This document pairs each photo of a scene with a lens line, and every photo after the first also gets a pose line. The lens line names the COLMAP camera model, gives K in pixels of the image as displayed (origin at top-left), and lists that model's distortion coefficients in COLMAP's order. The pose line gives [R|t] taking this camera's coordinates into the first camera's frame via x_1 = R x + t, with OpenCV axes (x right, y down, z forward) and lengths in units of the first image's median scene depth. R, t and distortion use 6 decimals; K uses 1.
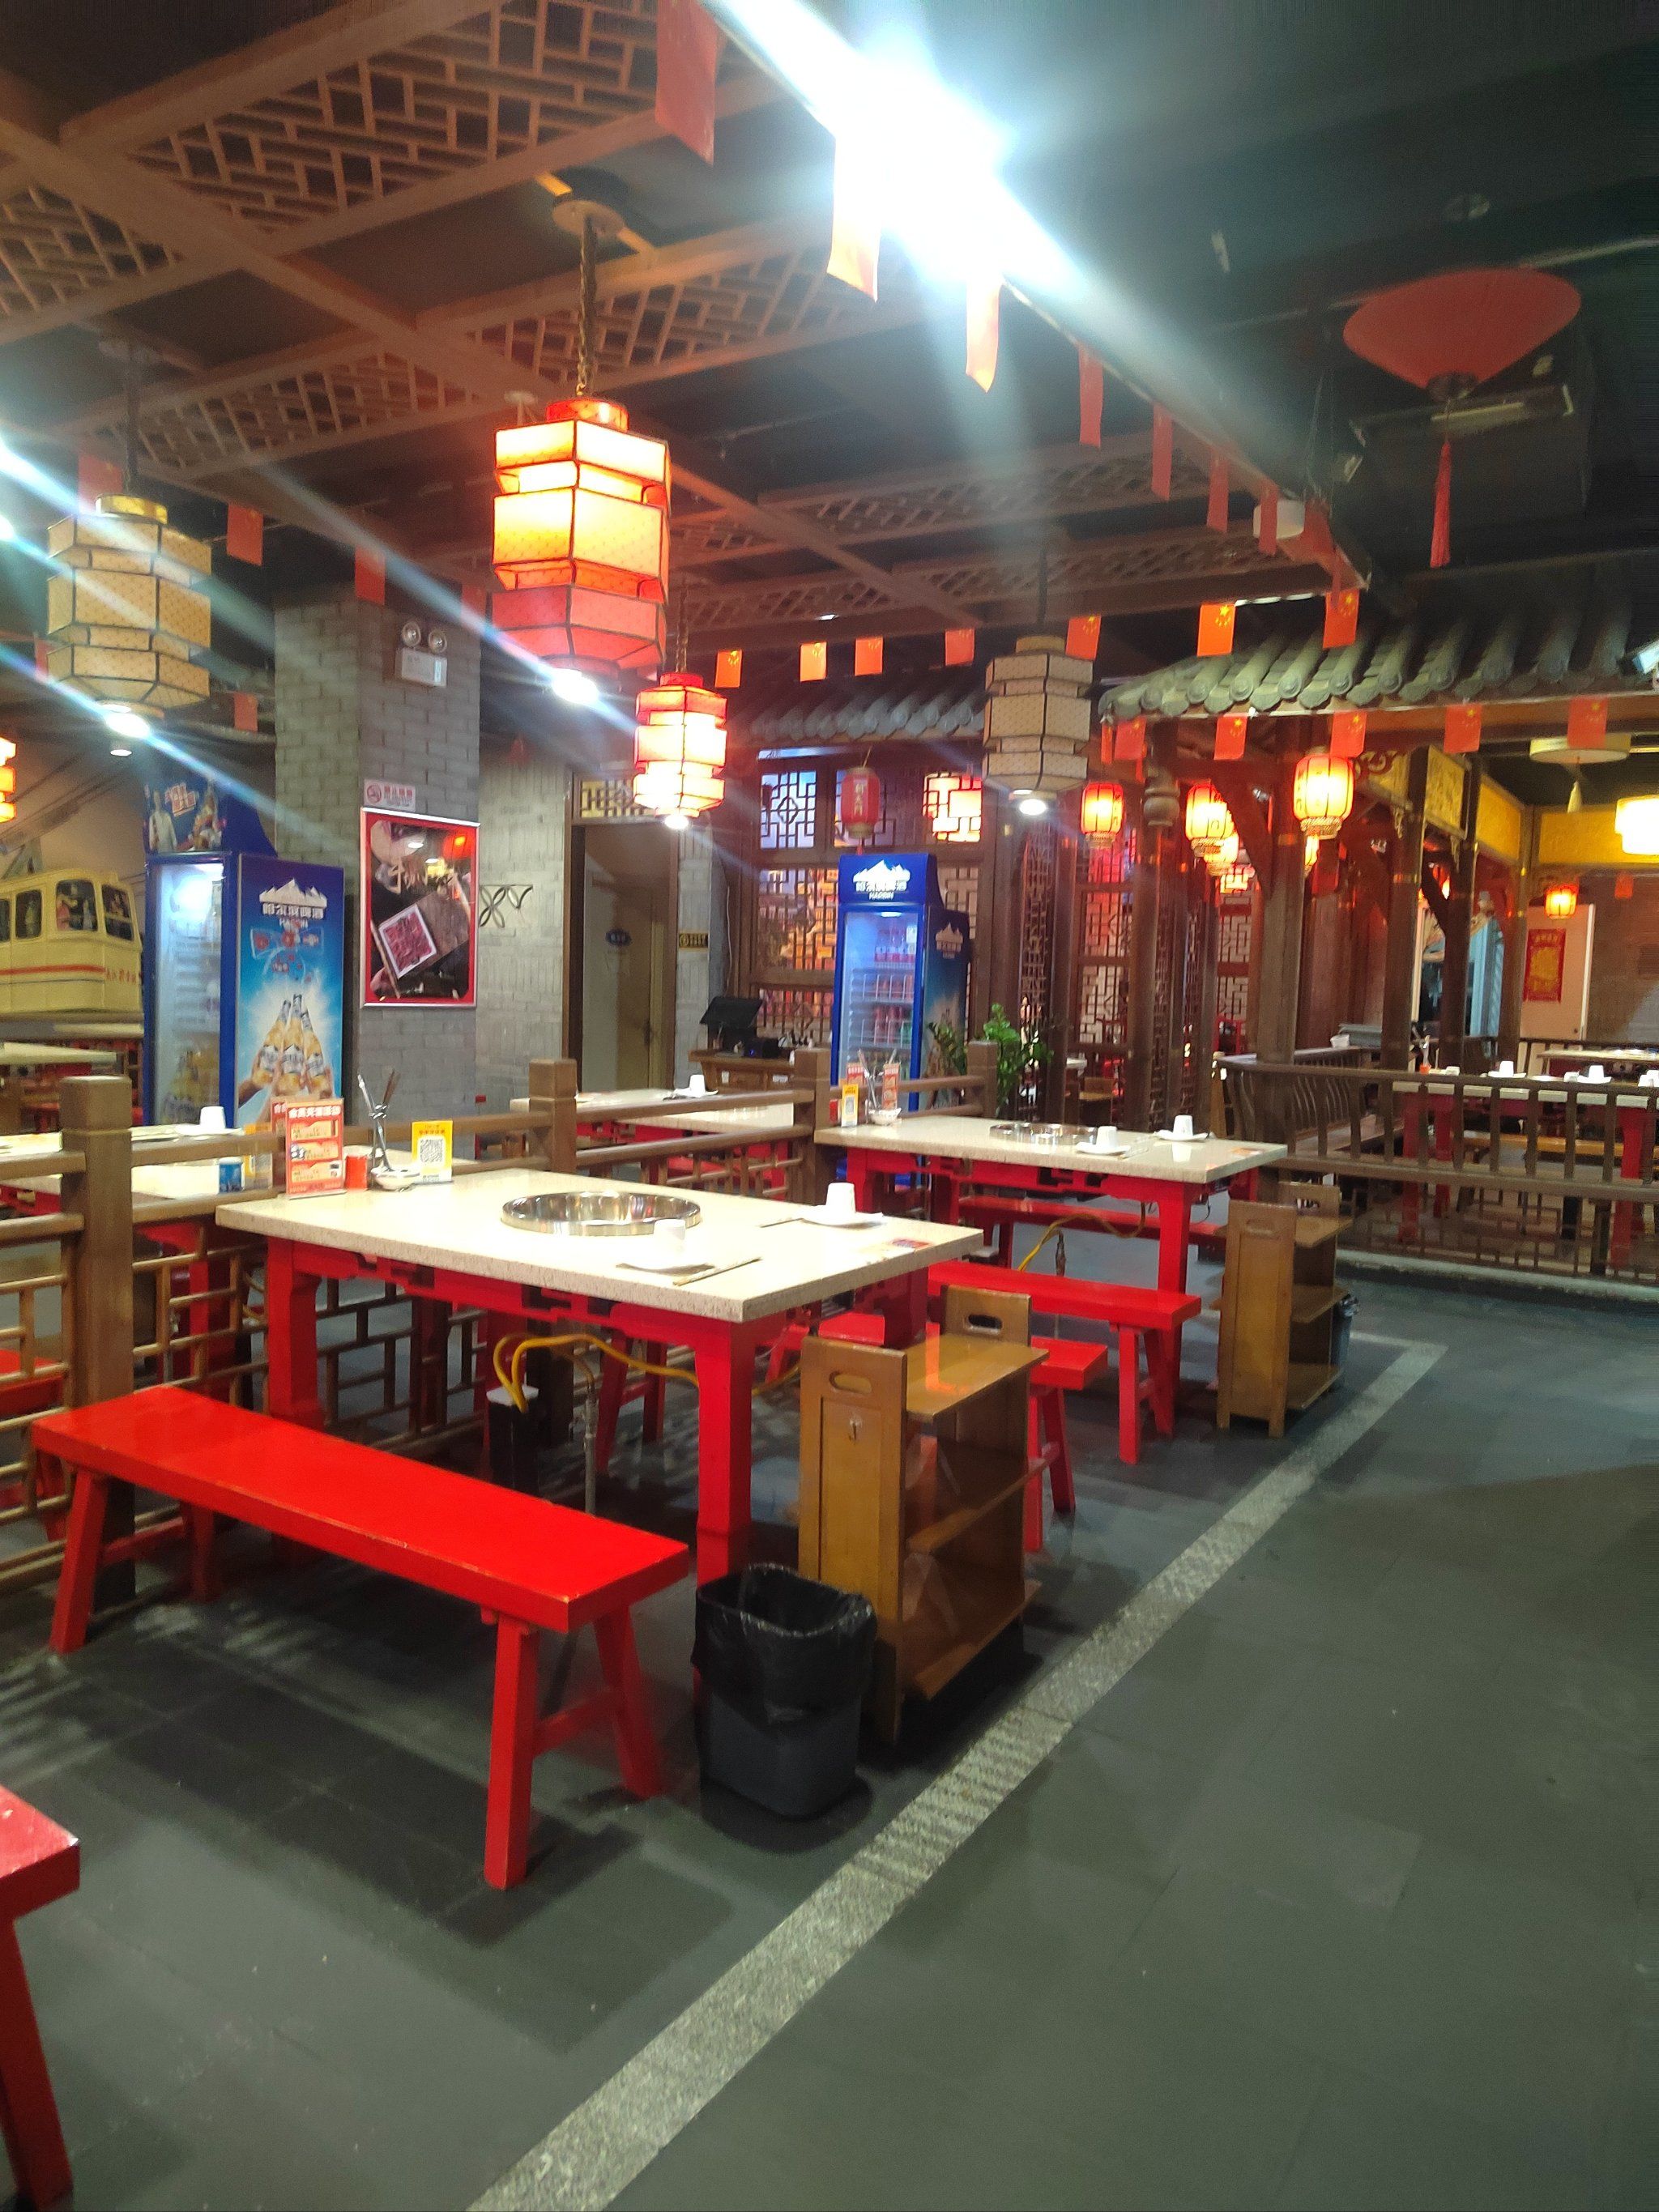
lens RADIAL K [[1496.5, 0, 836.6], [0, 1496.5, 1079.9], [0, 0, 1]] dist [0.047241, -0.040187]
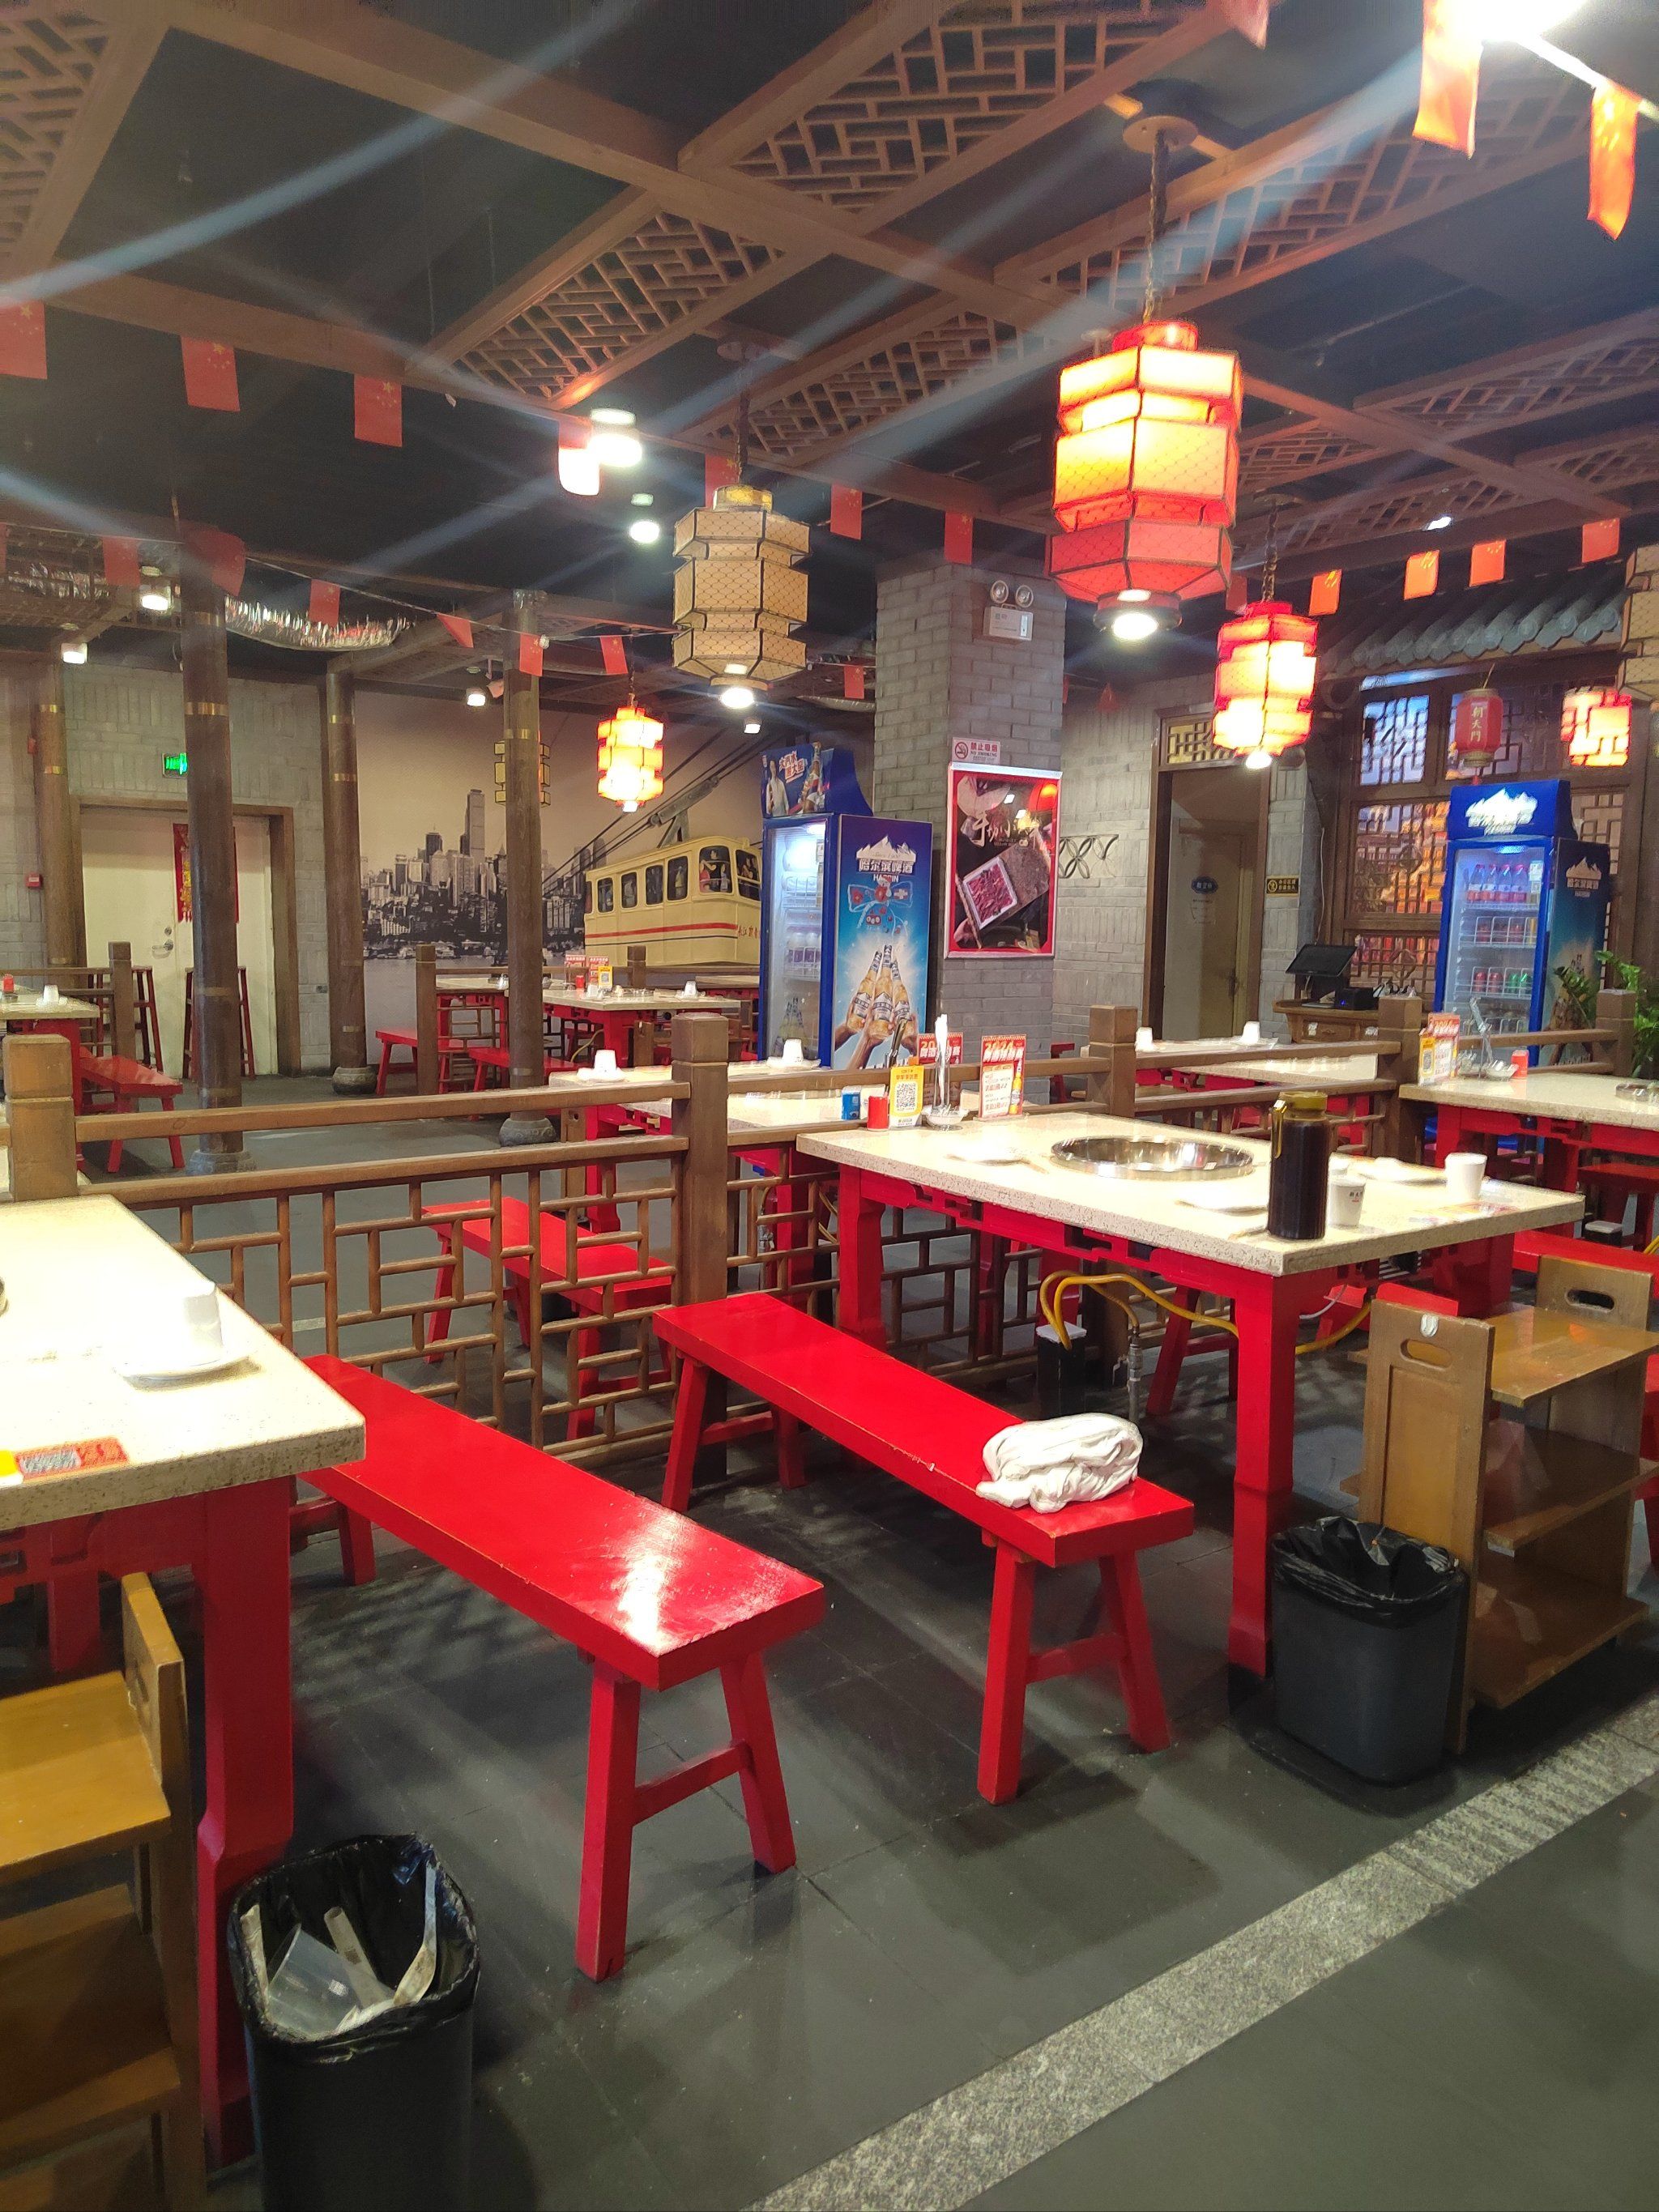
lens RADIAL K [[1496.5, 0, 836.6], [0, 1496.5, 1079.9], [0, 0, 1]] dist [0.047241, -0.040187]
pose [[0.924781, 0.025446, -0.379649, 0.015886], [-0.013577, 0.999333, 0.033908, 0.003964], [0.380258, -0.026203, 0.924509, 0.003914]]
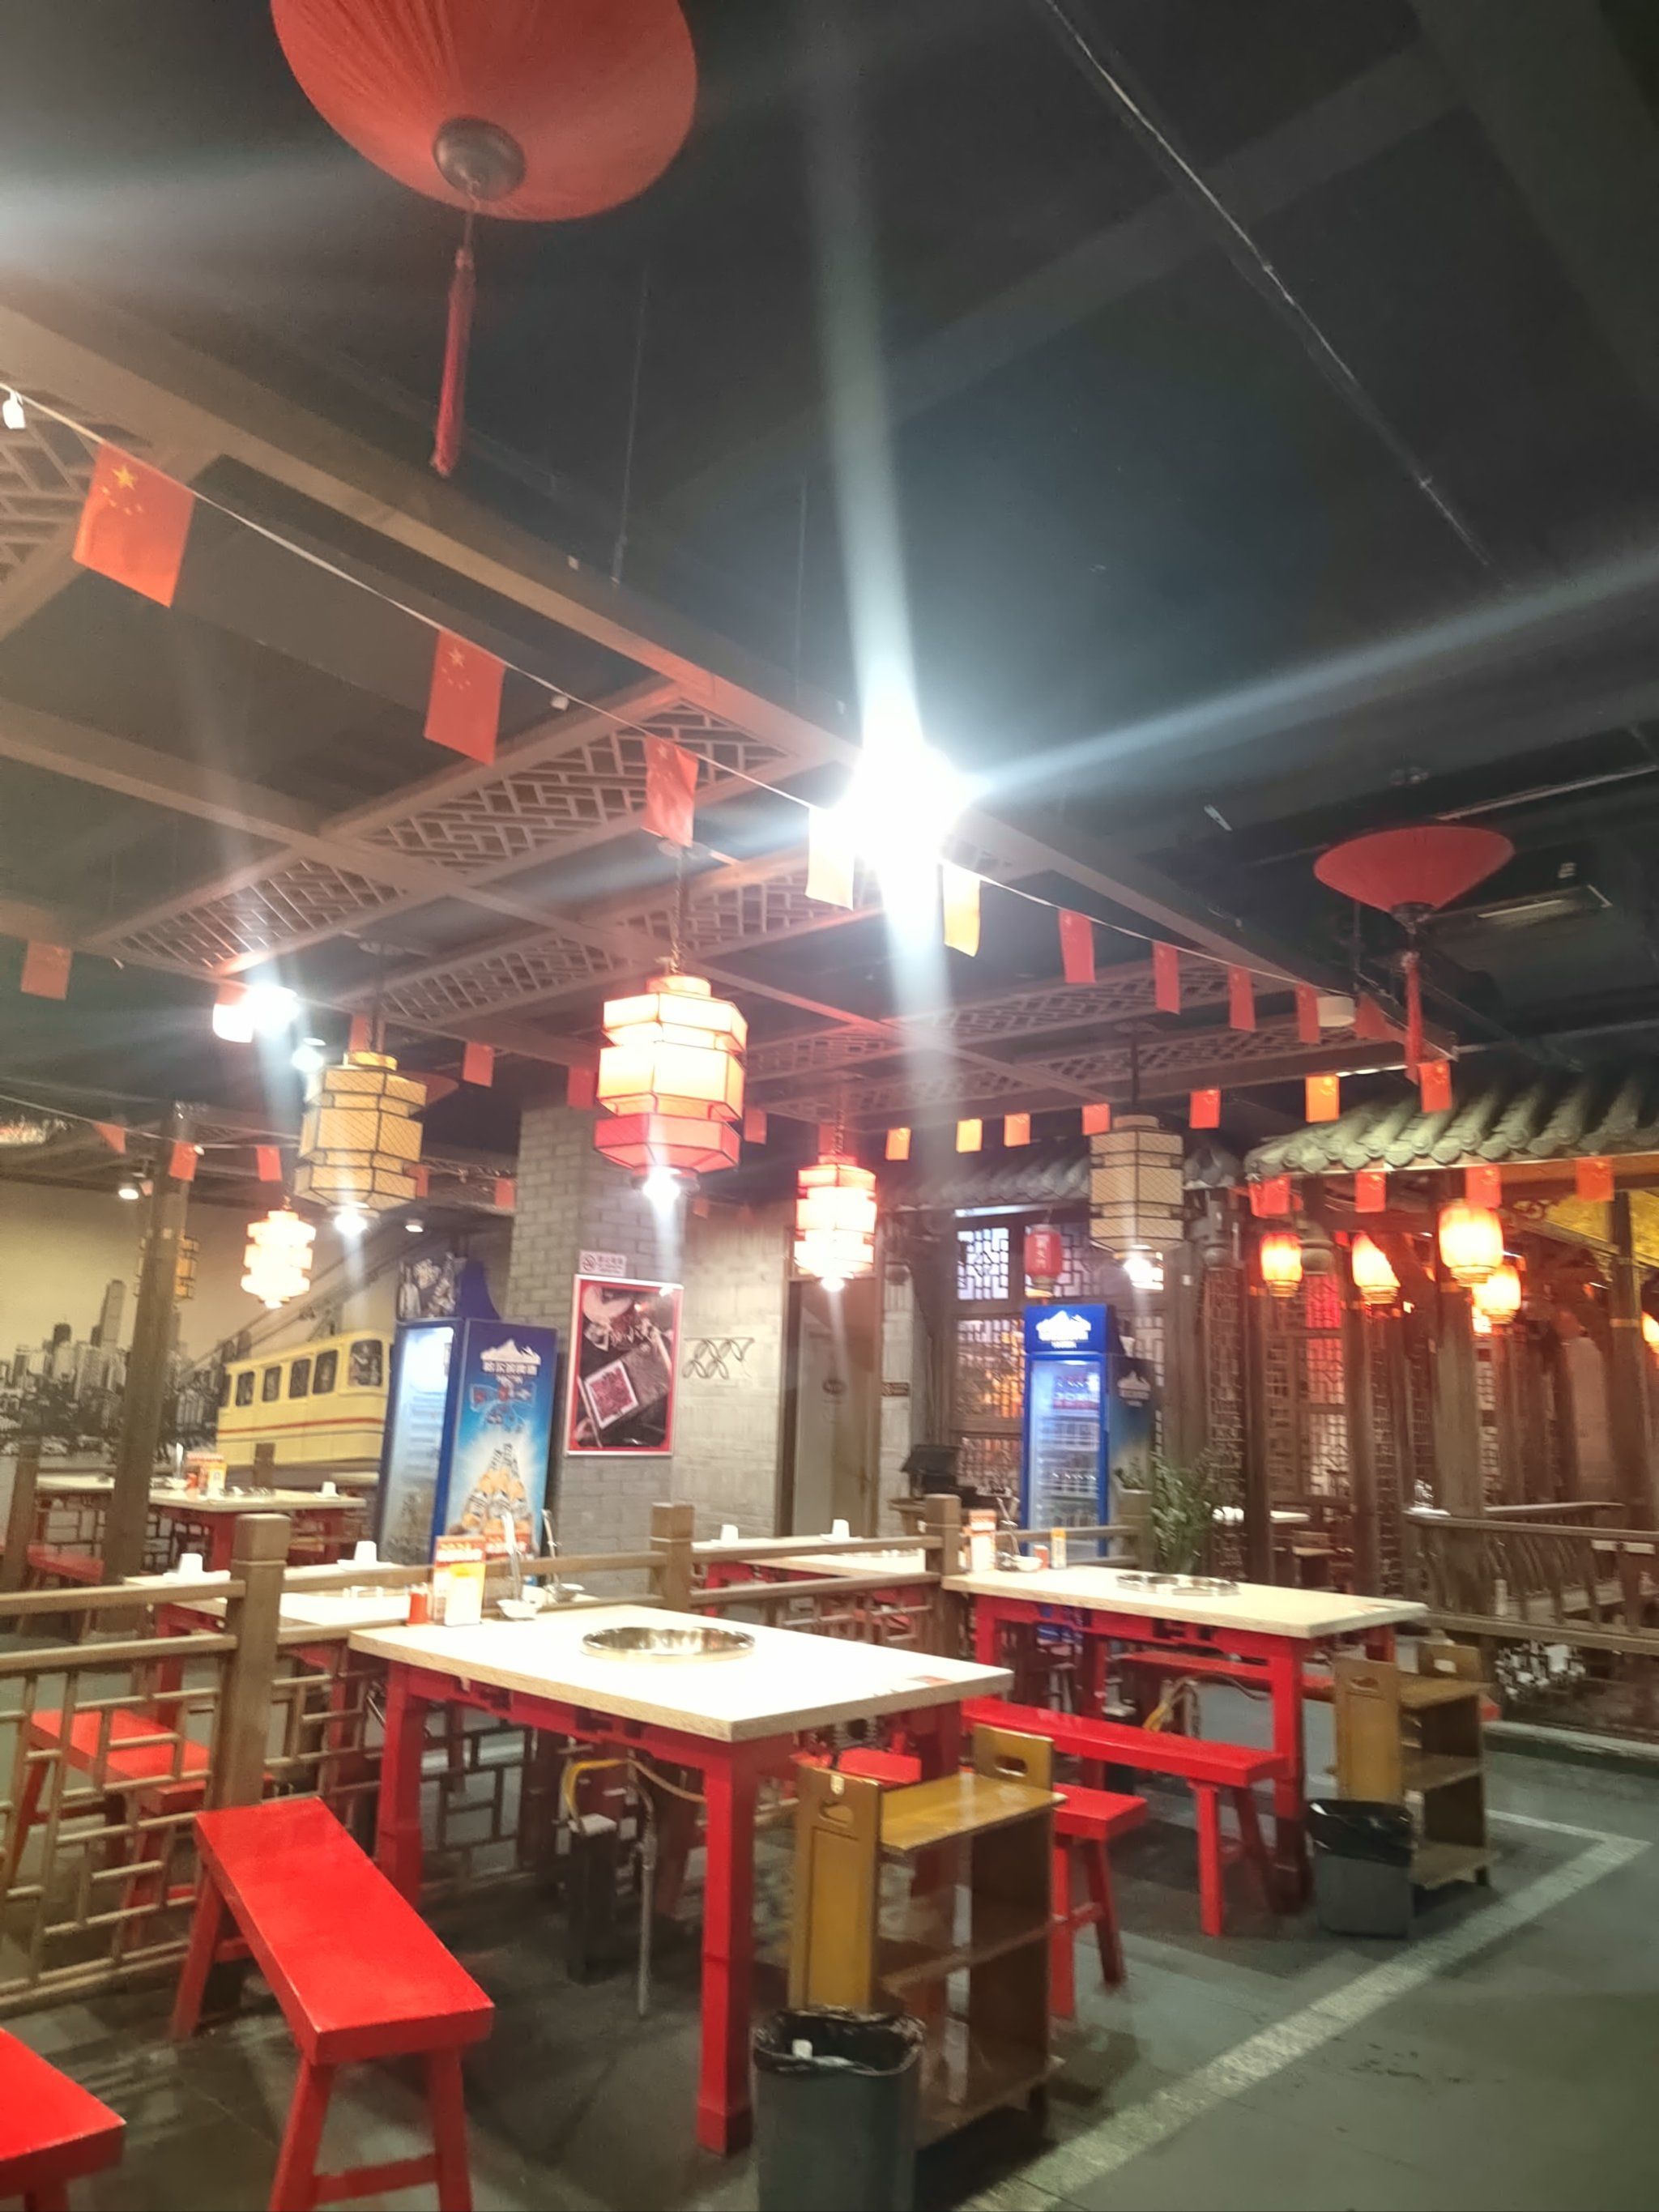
lens RADIAL K [[1475.4, 0, 832.5], [0, 1475.4, 1081.0], [0, 0, 1]] dist [0.048554, -0.041009]
pose [[0.983002, -0.044473, -0.178127, 0.106604], [-0.009531, 0.956547, -0.291421, 0.004864], [0.183347, 0.288165, 0.939864, -0.084103]]
